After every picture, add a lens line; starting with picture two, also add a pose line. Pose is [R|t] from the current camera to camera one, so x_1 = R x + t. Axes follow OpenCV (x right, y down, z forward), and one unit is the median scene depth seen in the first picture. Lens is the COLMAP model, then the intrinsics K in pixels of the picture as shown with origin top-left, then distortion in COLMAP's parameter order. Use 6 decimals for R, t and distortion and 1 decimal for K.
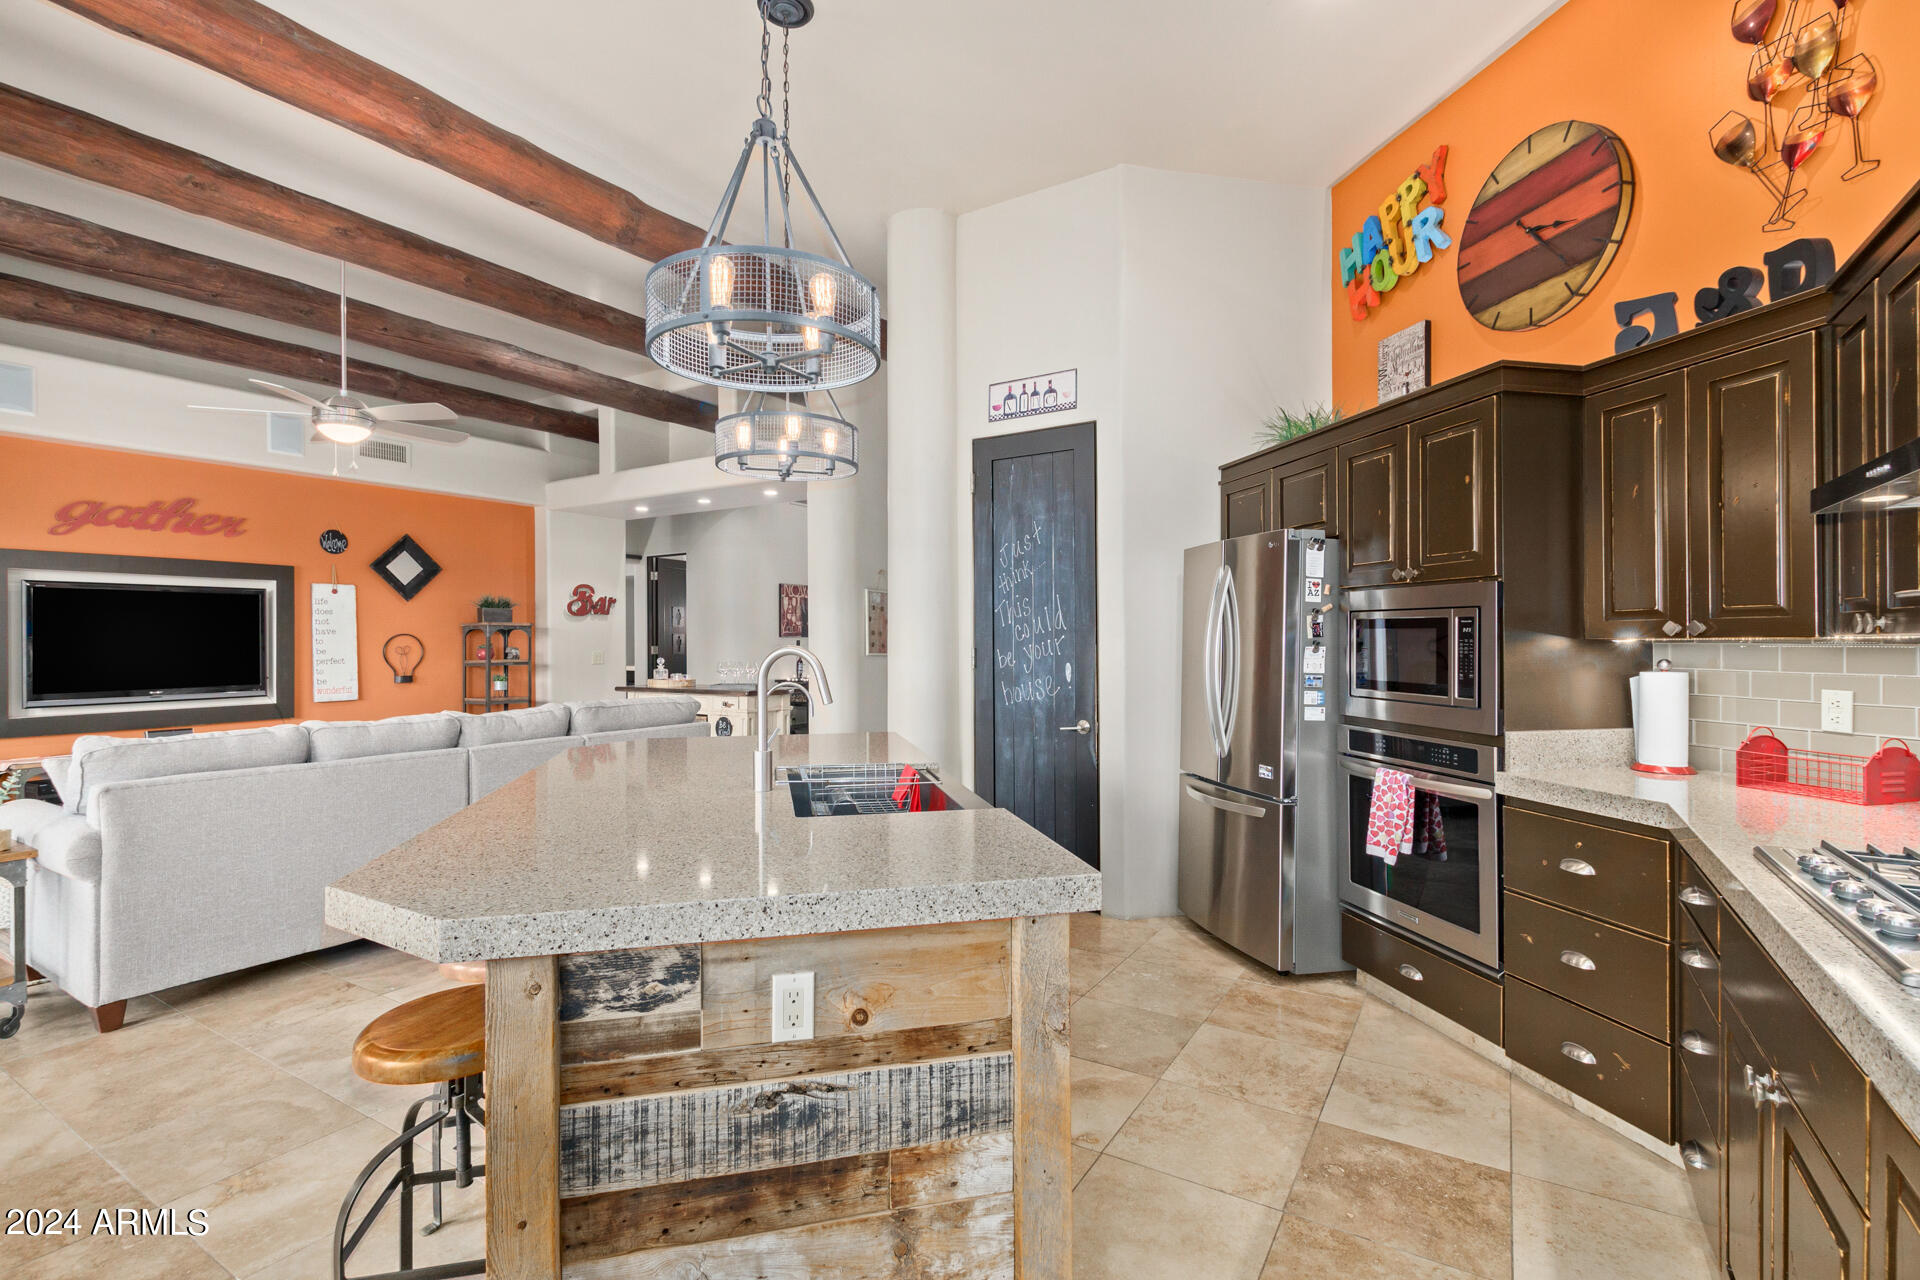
lens RADIAL K [[871.0, 0, 941.0], [0, 871.0, 637.7], [0, 0, 1]] dist [-0.000283, -0.002827]
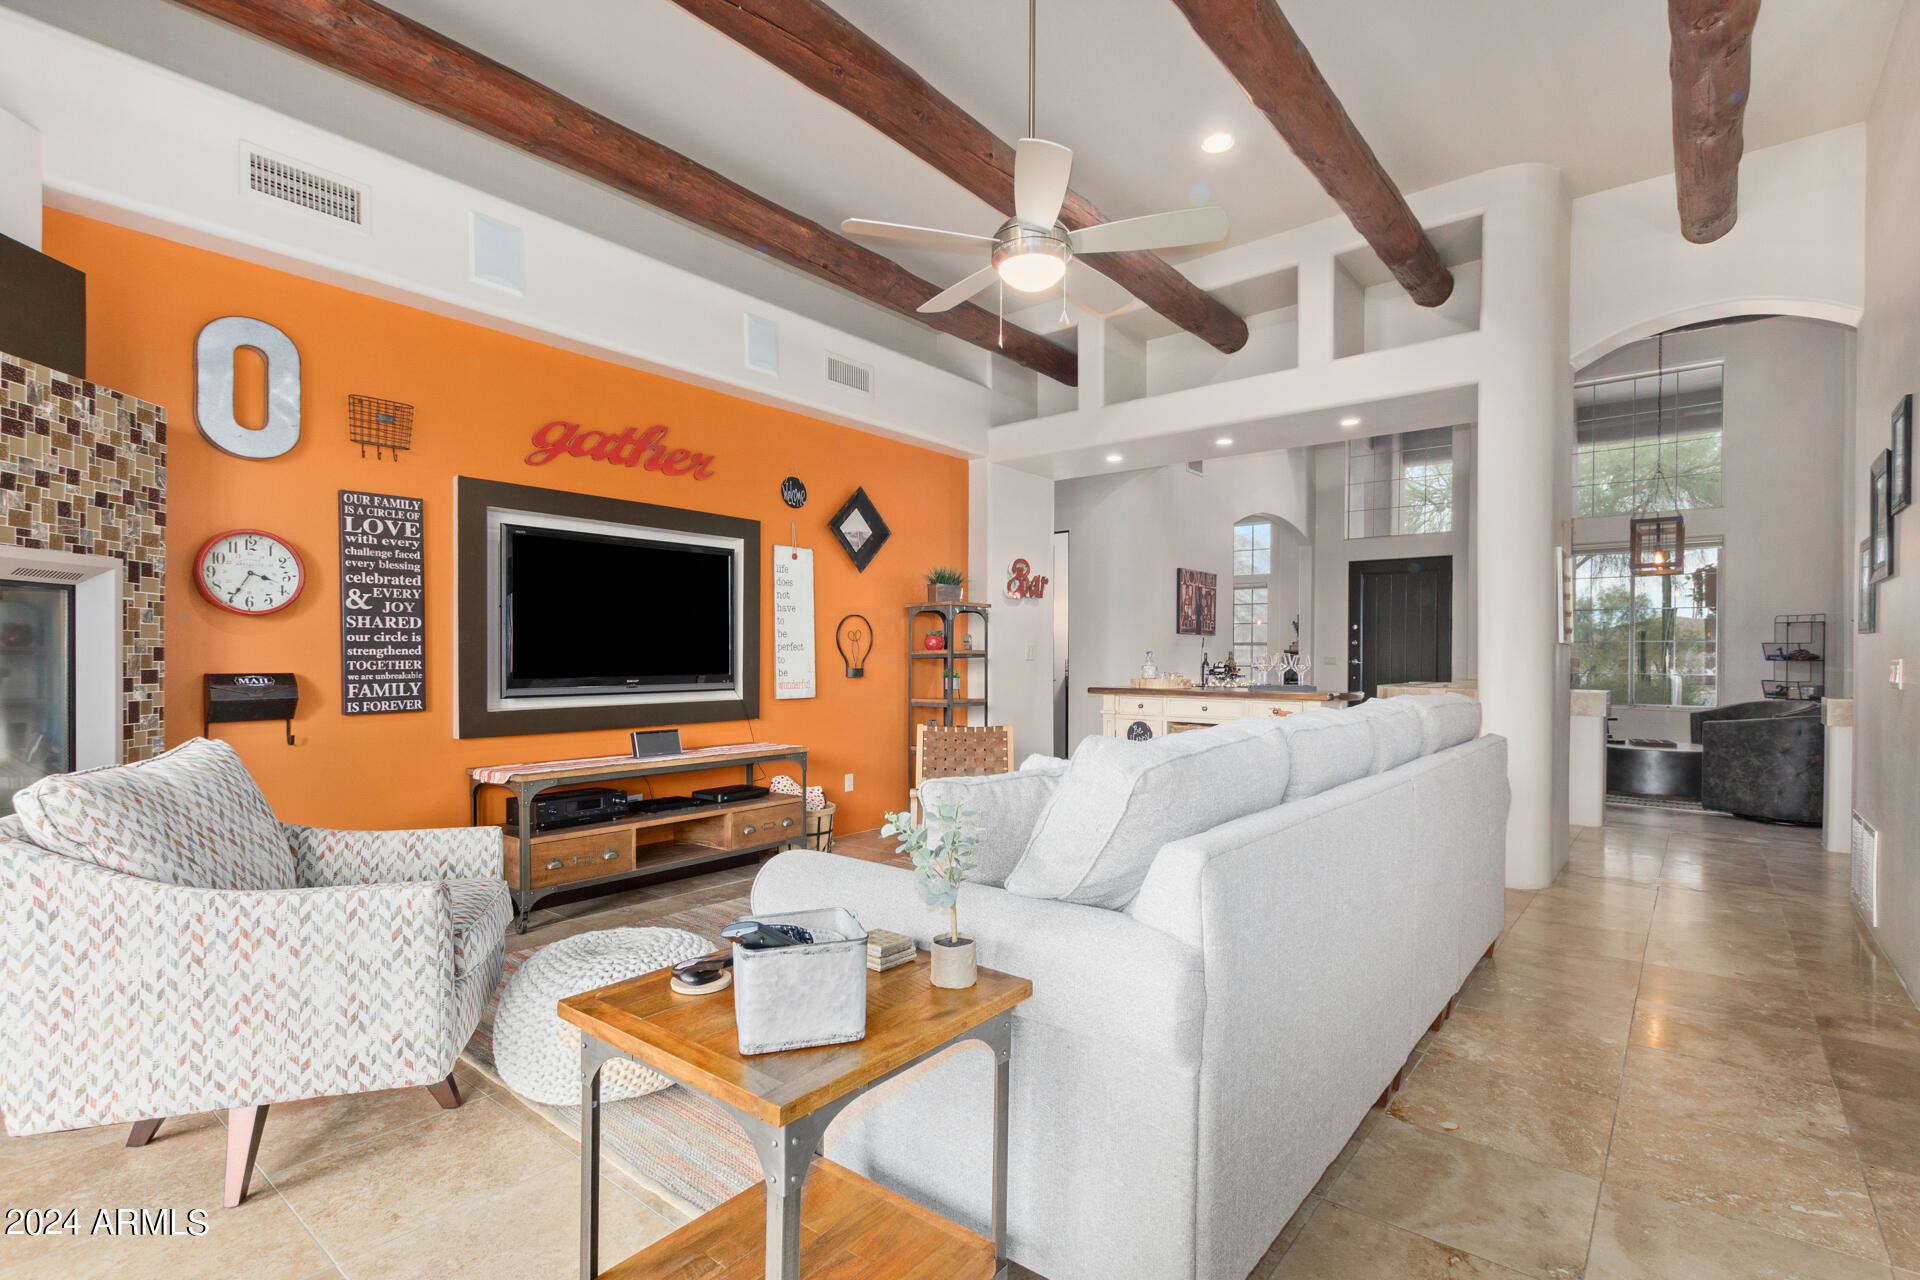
lens RADIAL K [[888.4, 0, 950.7], [0, 888.4, 669.5], [0, 0, 1]] dist [-0.015411, -0.000864]
pose [[0.990256, 0.012212, -0.138725, -0.543151], [-0.009750, 0.999783, 0.018419, 0.037622], [0.138920, -0.016887, 0.990160, 0.288190]]
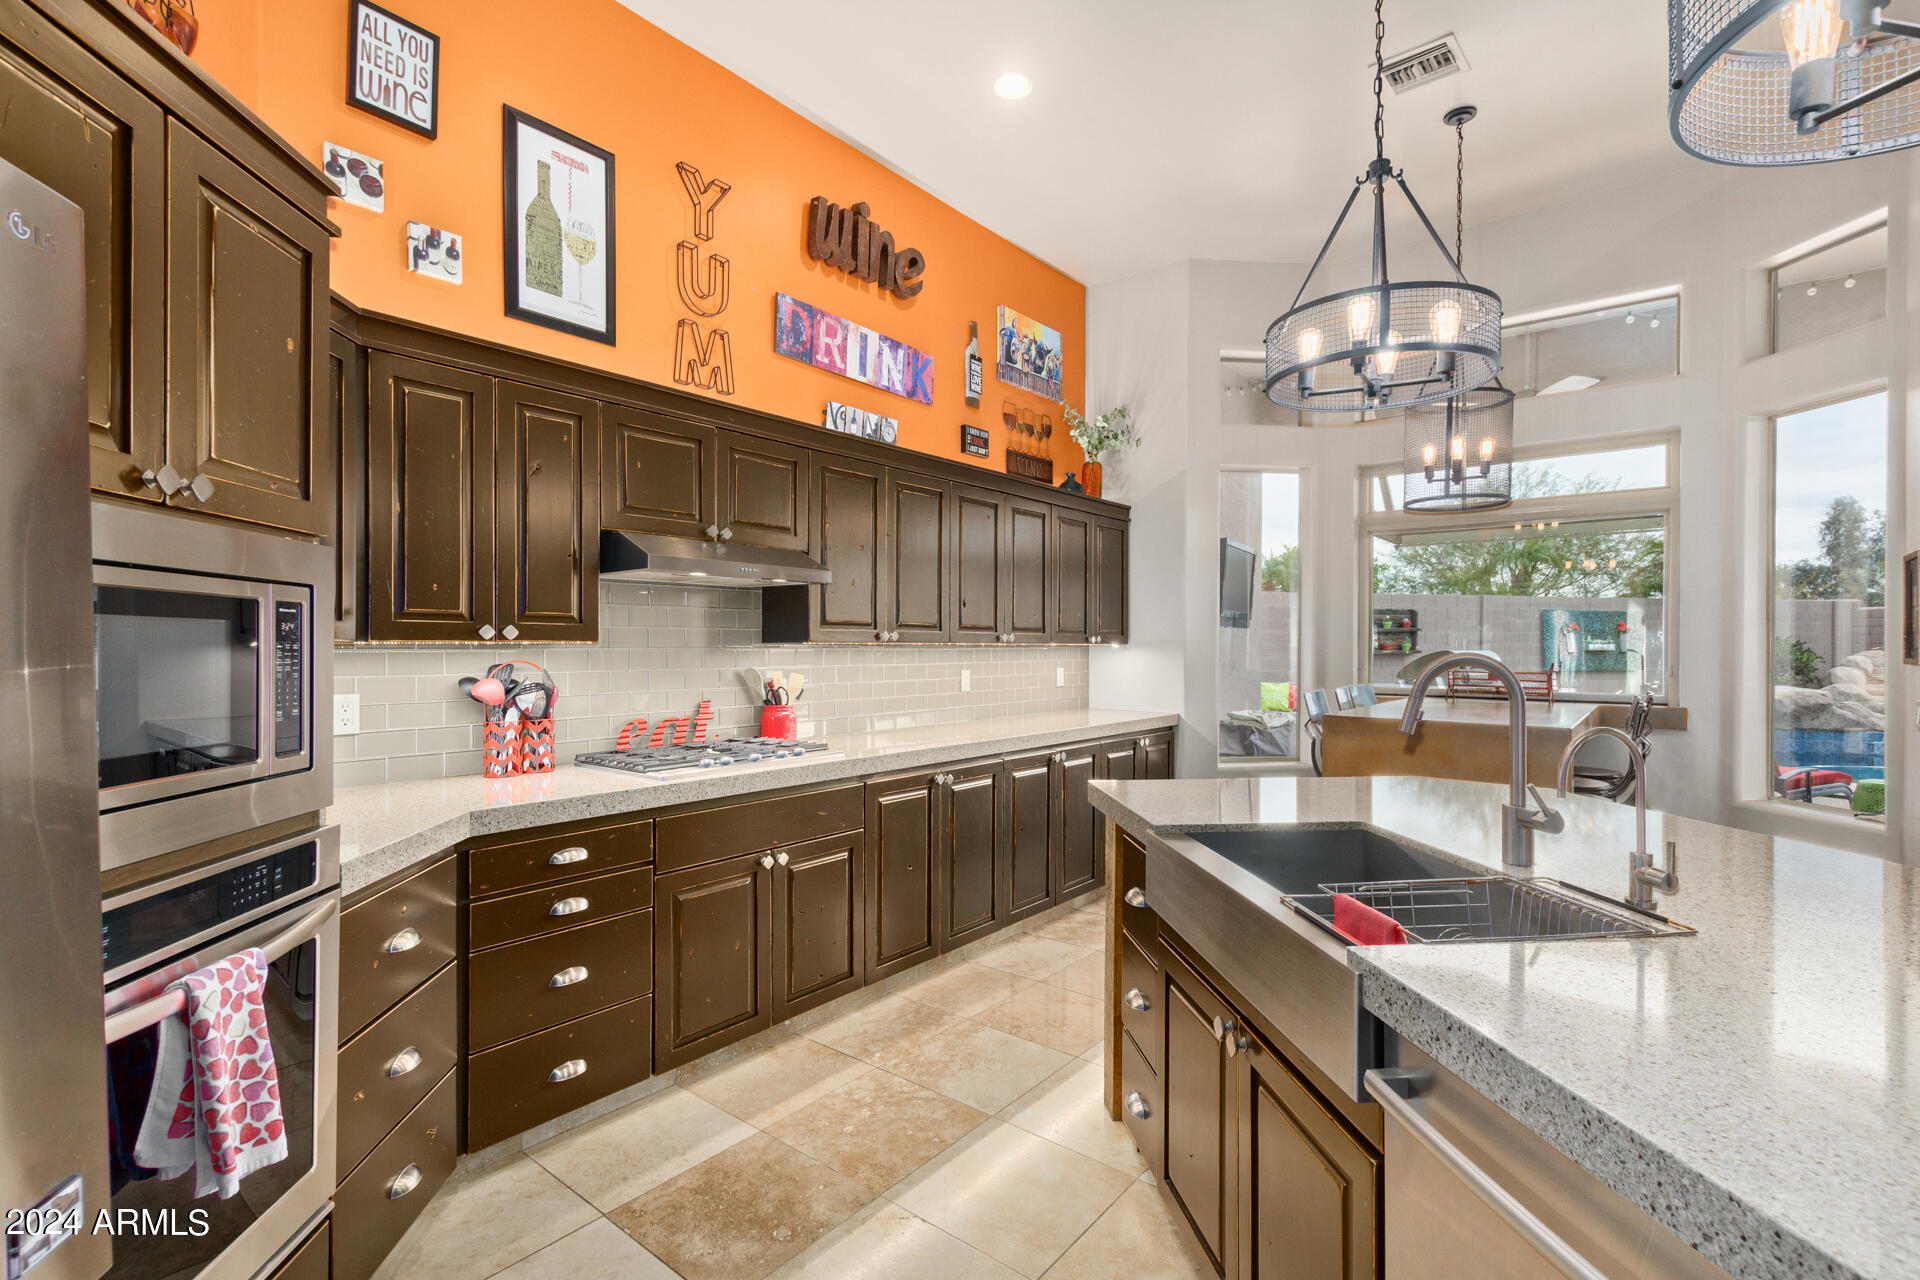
lens RADIAL K [[885.4, 0, 969.5], [0, 885.4, 647.2], [0, 0, 1]] dist [0.005951, -0.004826]
pose [[-0.994141, 0.001509, 0.108076, 0.063267], [0.001575, 0.999999, 0.000525, 0.001954], [-0.108075, 0.000692, -0.994142, 0.738604]]
